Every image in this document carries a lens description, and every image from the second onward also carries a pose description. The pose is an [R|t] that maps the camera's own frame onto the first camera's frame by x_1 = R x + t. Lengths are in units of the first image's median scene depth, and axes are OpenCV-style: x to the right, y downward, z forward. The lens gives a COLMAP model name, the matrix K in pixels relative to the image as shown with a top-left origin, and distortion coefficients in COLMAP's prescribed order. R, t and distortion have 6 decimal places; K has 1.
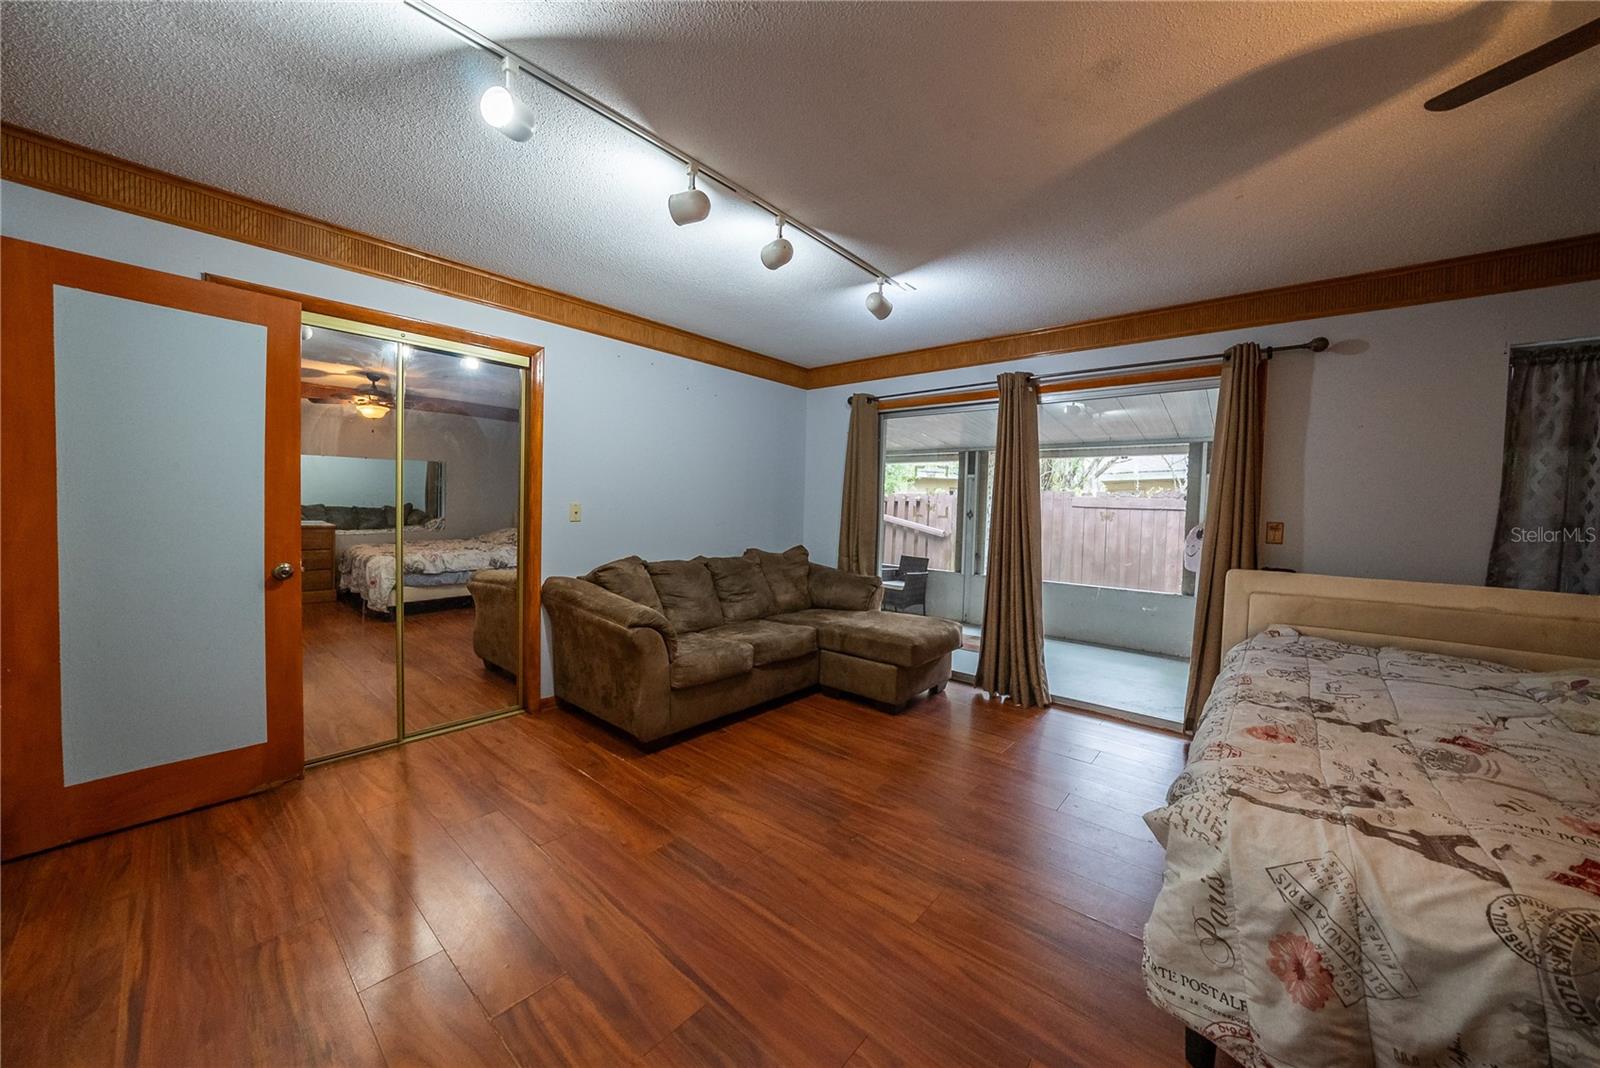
lens RADIAL K [[564.3, 0, 804.1], [0, 564.3, 525.8], [0, 0, 1]] dist [-0.028094, 0.004608]
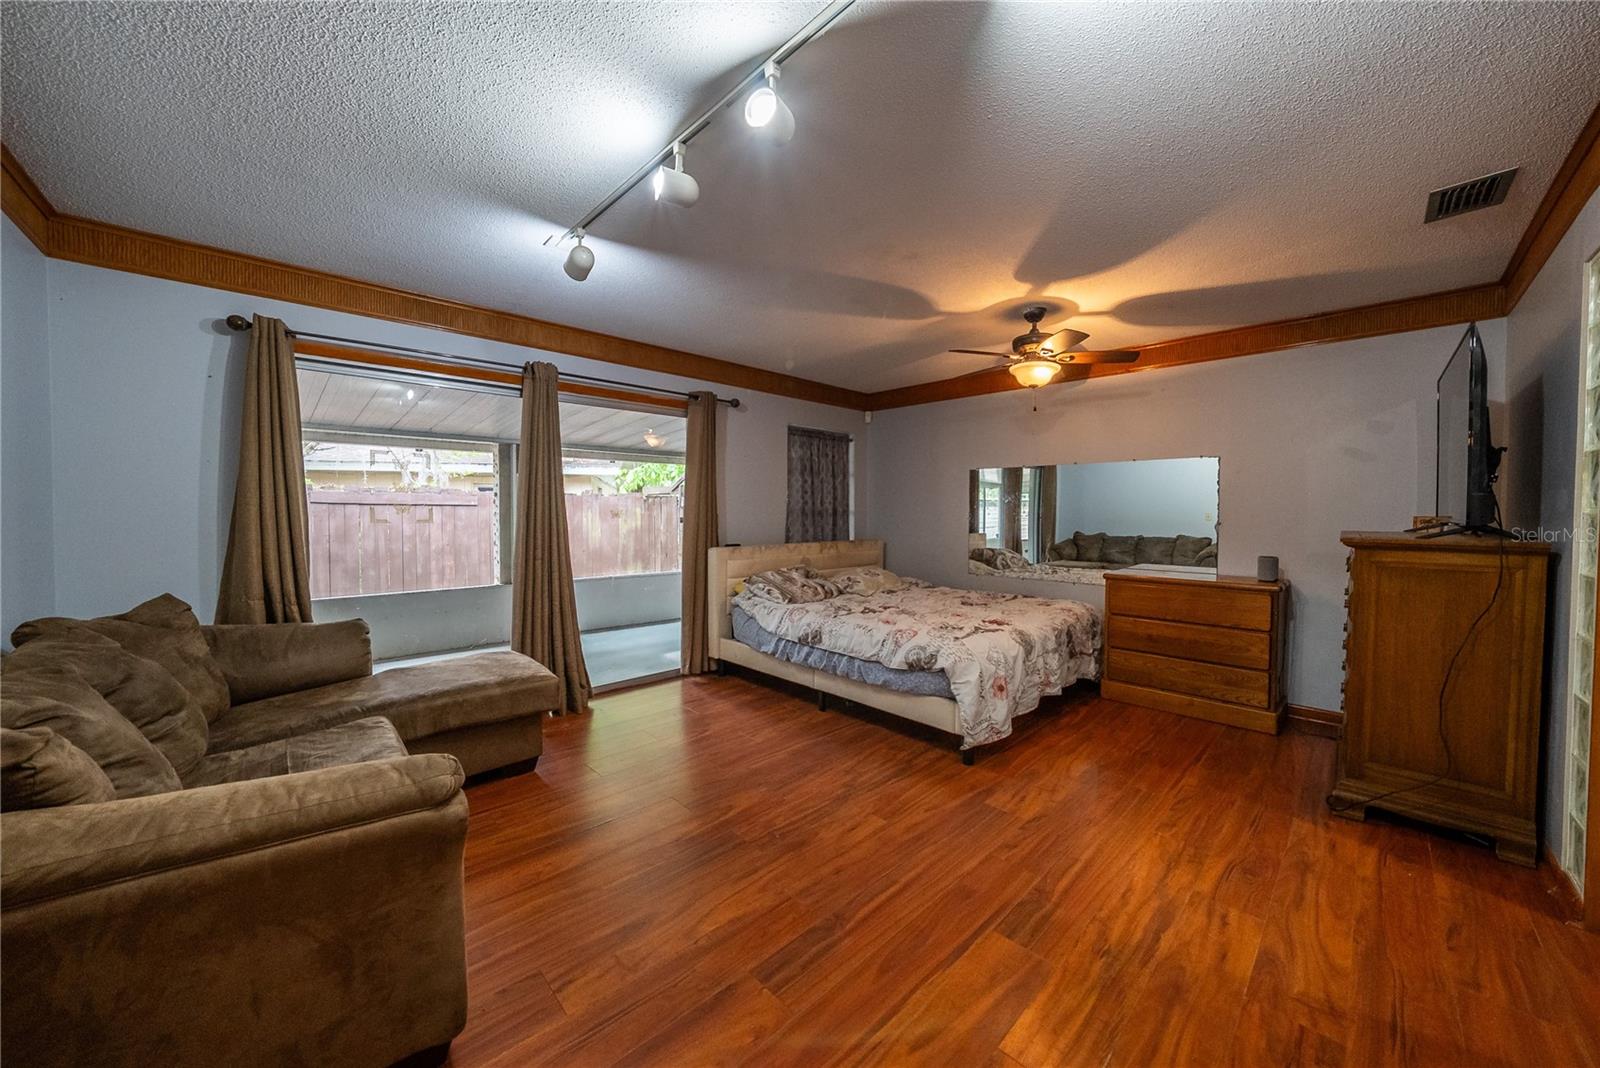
lens RADIAL K [[564.3, 0, 807.1], [0, 564.3, 527.6], [0, 0, 1]] dist [-0.028094, 0.004608]
pose [[0.098666, -0.053875, 0.993661, -0.504376], [0.034043, 0.998132, 0.050737, -0.031761], [-0.994538, 0.028822, 0.100315, 0.463944]]
